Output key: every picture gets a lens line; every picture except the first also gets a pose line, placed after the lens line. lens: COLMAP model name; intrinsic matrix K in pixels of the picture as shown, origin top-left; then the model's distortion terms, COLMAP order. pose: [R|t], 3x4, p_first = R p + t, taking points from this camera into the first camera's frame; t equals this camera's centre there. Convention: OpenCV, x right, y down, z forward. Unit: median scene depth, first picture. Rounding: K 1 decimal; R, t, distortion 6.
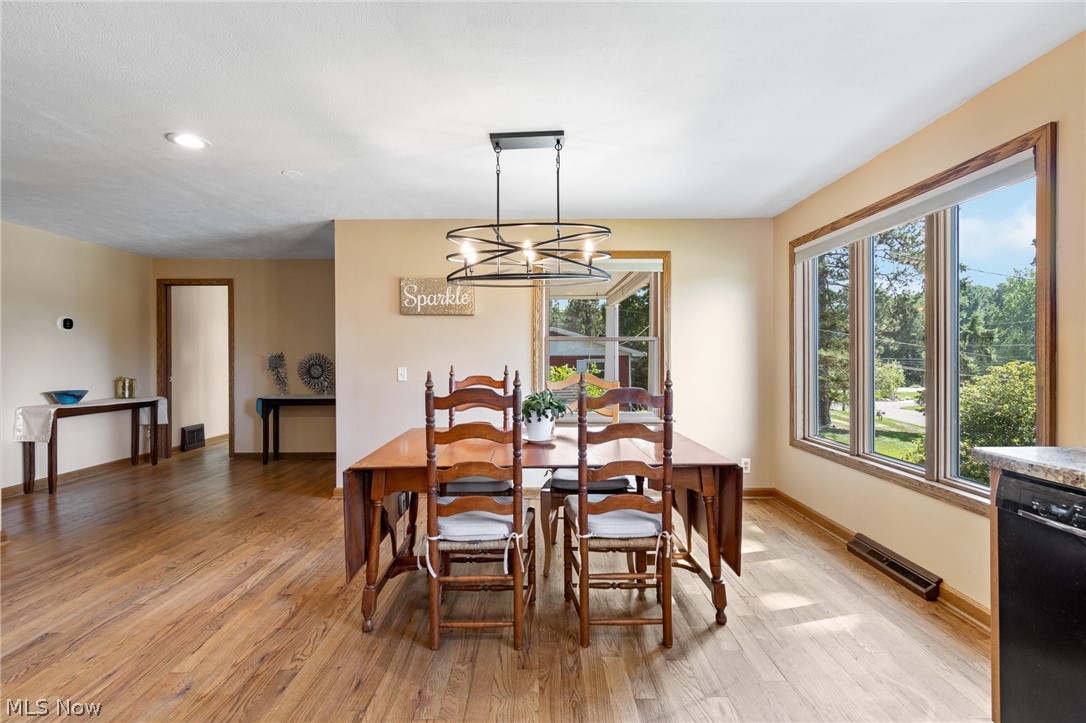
lens RADIAL K [[474.1, 0, 543.0], [0, 474.1, 361.5], [0, 0, 1]] dist [0.007919, 0.000085]
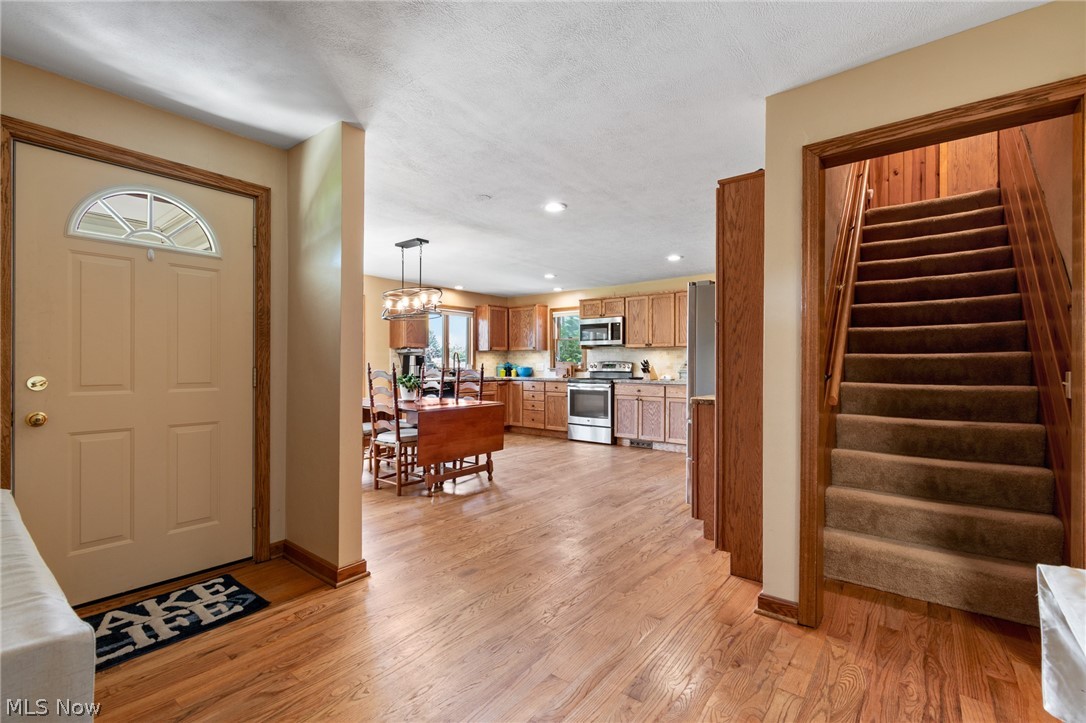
lens RADIAL K [[480.9, 0, 543.0], [0, 480.9, 361.5], [0, 0, 1]] dist [0.001033, 0.000231]
pose [[-0.781516, 0.008602, 0.623826, -1.650665], [0.008936, 0.999957, -0.002593, 0.019981], [-0.623821, 0.003548, -0.781559, 2.184414]]
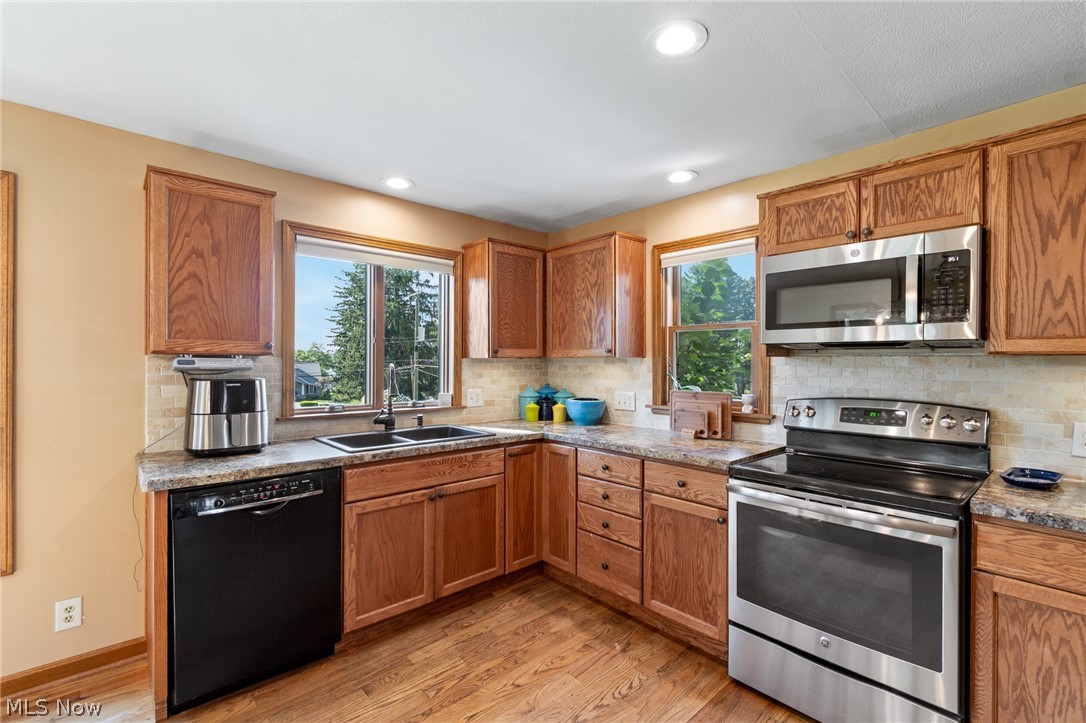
lens RADIAL K [[480.9, 0, 543.0], [0, 480.9, 361.5], [0, 0, 1]] dist [0.001033, 0.000231]
pose [[-0.672216, 0.003395, 0.740347, -0.354915], [0.007872, 0.999966, 0.002562, -0.059396], [-0.740313, 0.007550, -0.672220, 0.612352]]
